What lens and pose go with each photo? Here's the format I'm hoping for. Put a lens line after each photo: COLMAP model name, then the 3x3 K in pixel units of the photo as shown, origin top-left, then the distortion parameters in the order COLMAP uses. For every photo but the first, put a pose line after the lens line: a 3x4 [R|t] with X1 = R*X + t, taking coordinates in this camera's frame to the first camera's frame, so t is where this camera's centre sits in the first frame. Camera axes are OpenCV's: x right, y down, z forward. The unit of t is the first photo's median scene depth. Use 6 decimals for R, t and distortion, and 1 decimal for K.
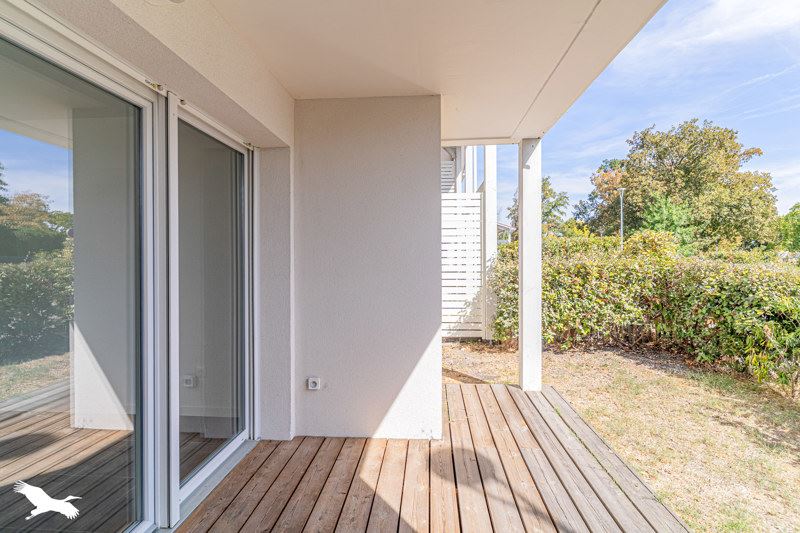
lens RADIAL K [[402.7, 0, 399.1], [0, 402.7, 259.1], [0, 0, 1]] dist [0.000258, 0.000154]
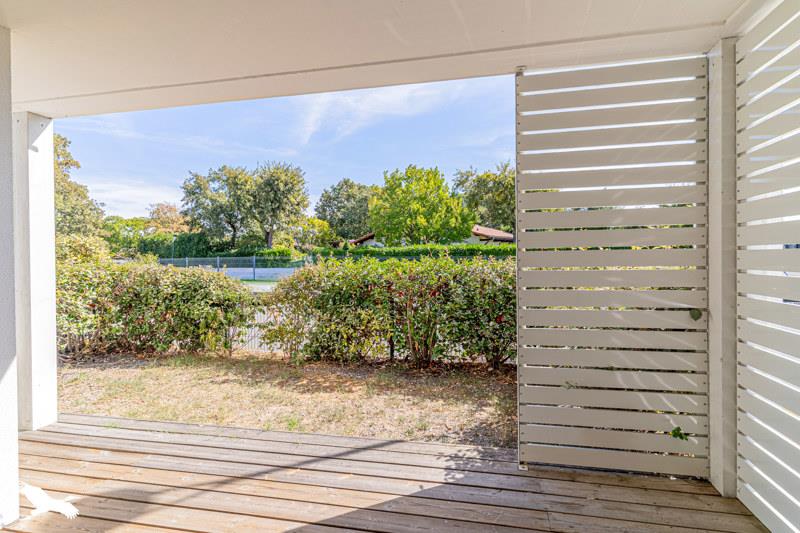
lens RADIAL K [[400.6, 0, 400.0], [0, 400.6, 266.5], [0, 0, 1]] dist [0.000235, 0.000096]
pose [[0.126856, -0.012479, 0.991843, -0.401824], [0.010076, 0.999885, 0.011292, 0.002607], [-0.991870, 0.008562, 0.126967, 0.194355]]
